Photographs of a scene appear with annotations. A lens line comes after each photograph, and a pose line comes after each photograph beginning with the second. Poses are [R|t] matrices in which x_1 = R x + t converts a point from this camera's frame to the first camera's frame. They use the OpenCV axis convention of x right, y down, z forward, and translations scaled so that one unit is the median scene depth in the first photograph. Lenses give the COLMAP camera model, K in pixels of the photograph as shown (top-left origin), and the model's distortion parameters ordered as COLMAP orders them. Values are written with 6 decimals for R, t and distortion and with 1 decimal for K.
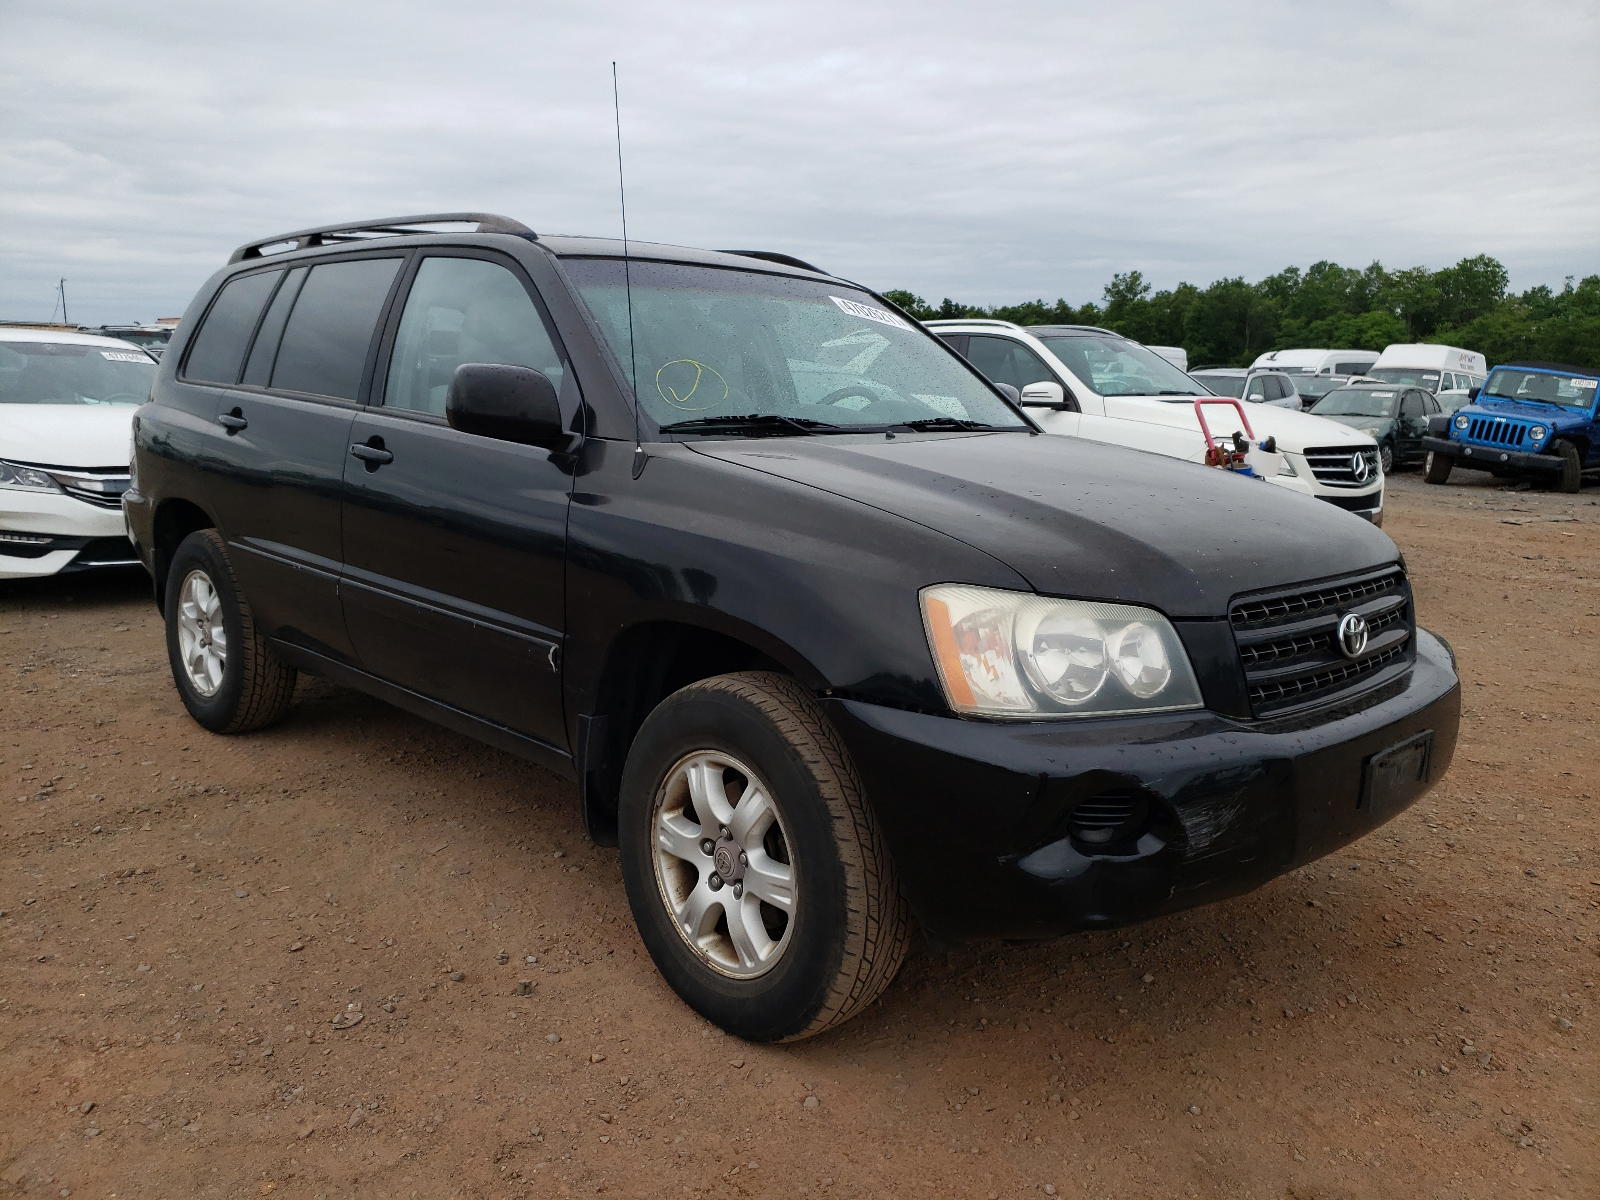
lens RADIAL K [[1211.7, 0, 799.8], [0, 1211.7, 601.5], [0, 0, 1]] dist [0.002351, 0.000839]
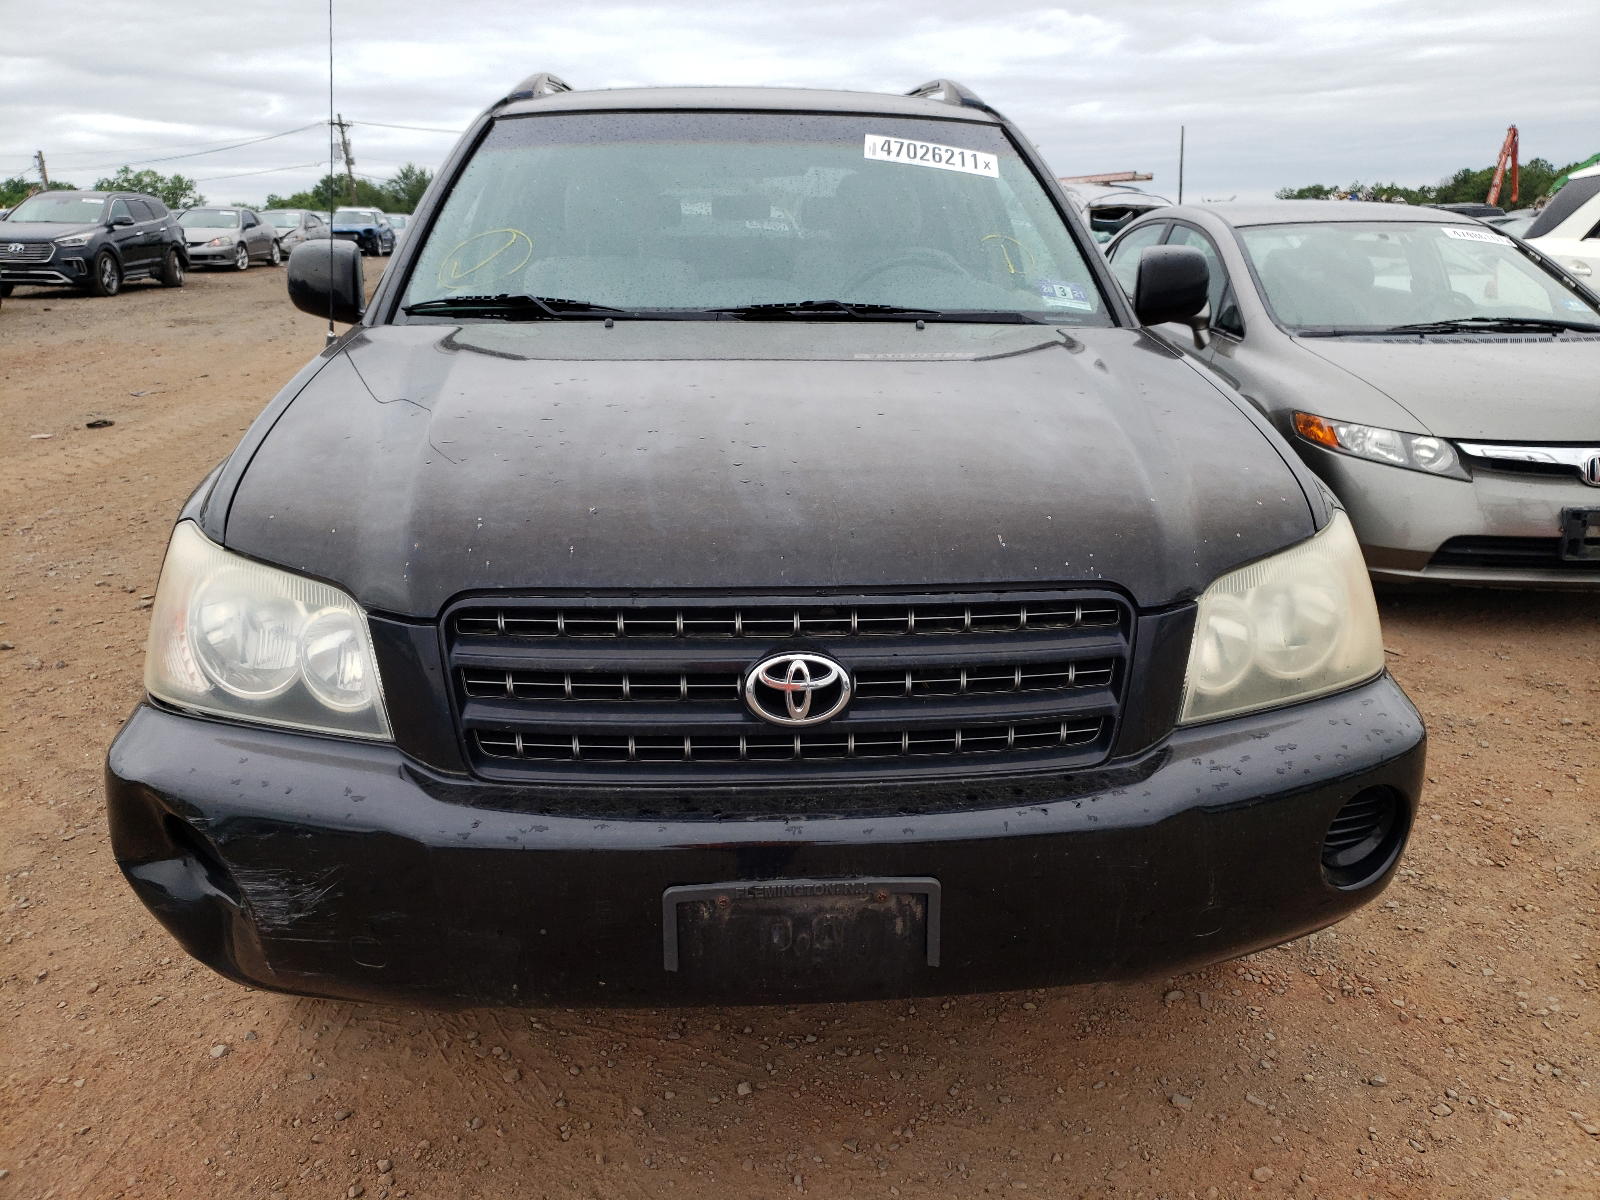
lens RADIAL K [[1218.3, 0, 799.7], [0, 1218.3, 603.1], [0, 0, 1]] dist [-0.007752, 0.002050]
pose [[0.788263, 0.170309, -0.591300, 0.853321], [-0.101482, 0.983758, 0.148061, -0.111061], [0.606912, -0.056705, 0.792744, 0.542760]]
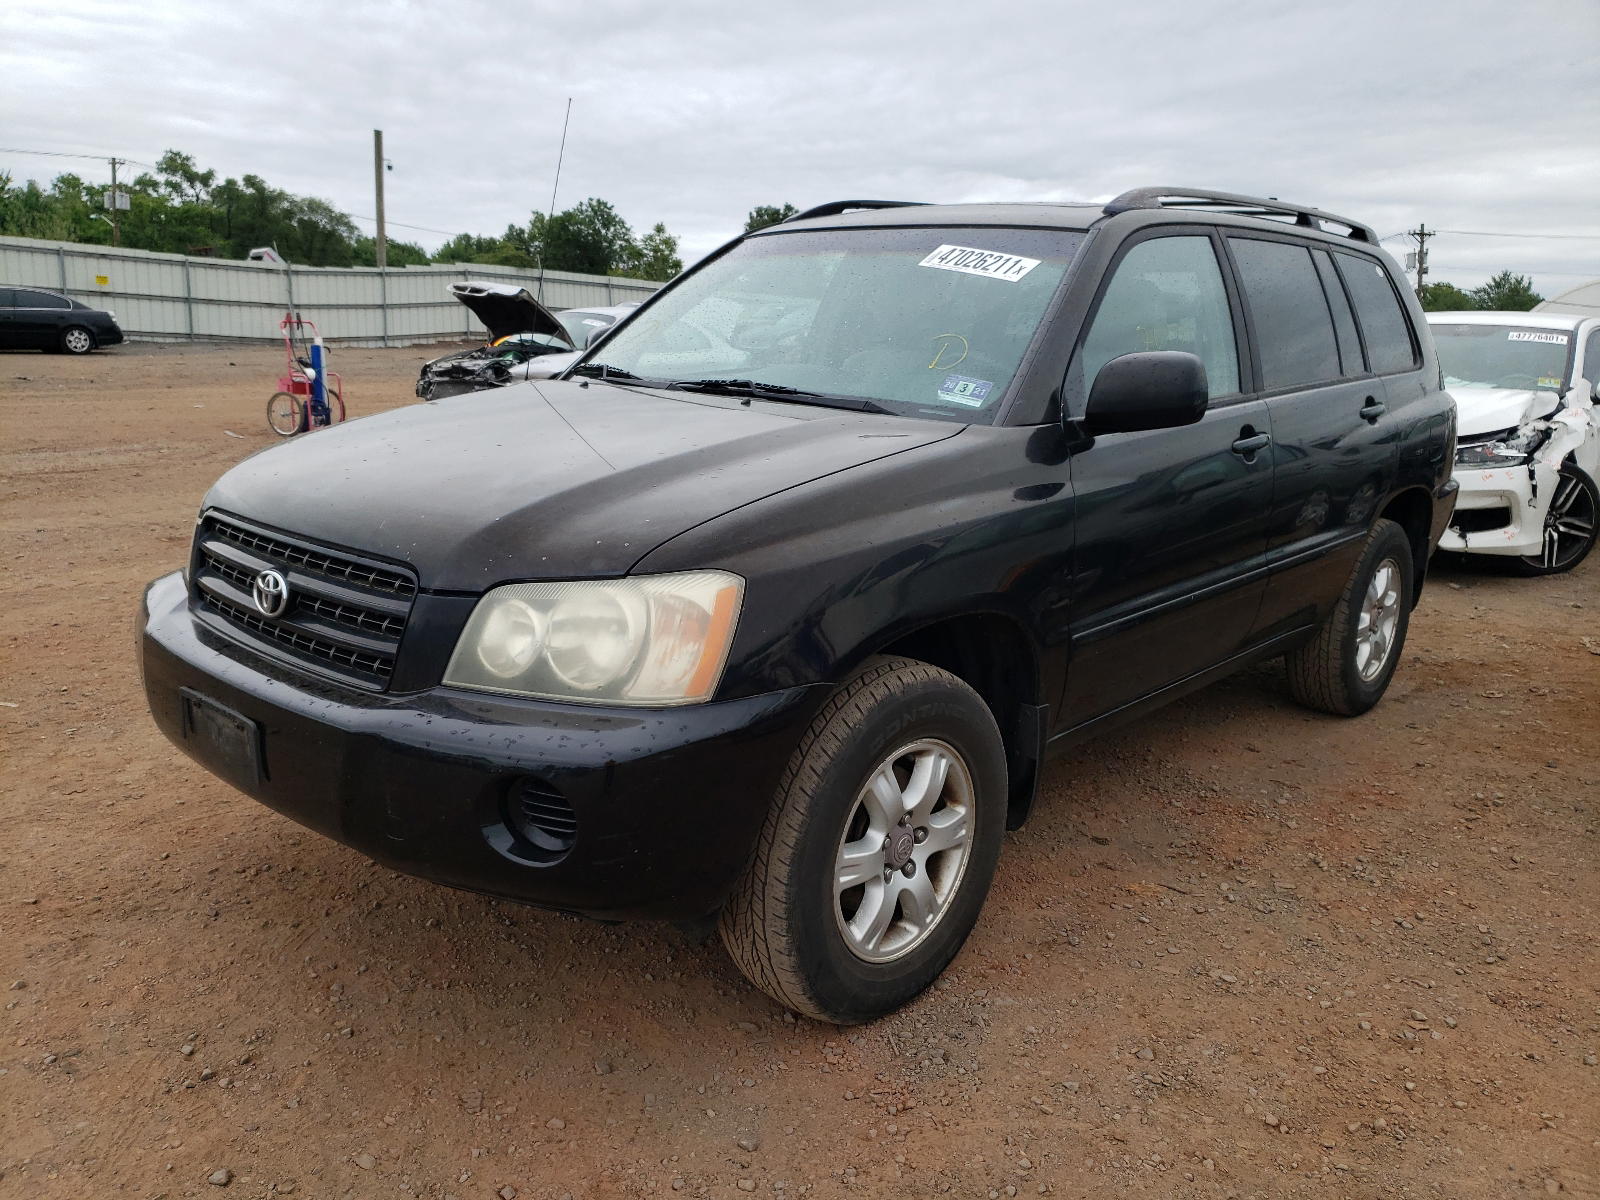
lens RADIAL K [[1214.6, 0, 800.6], [0, 1214.6, 595.5], [0, 0, 1]] dist [0.026297, 0.000453]
pose [[0.133149, 0.212754, -0.967991, 1.537617], [-0.208544, 0.960835, 0.182496, -0.249996], [0.968907, 0.177569, 0.172303, 1.322747]]
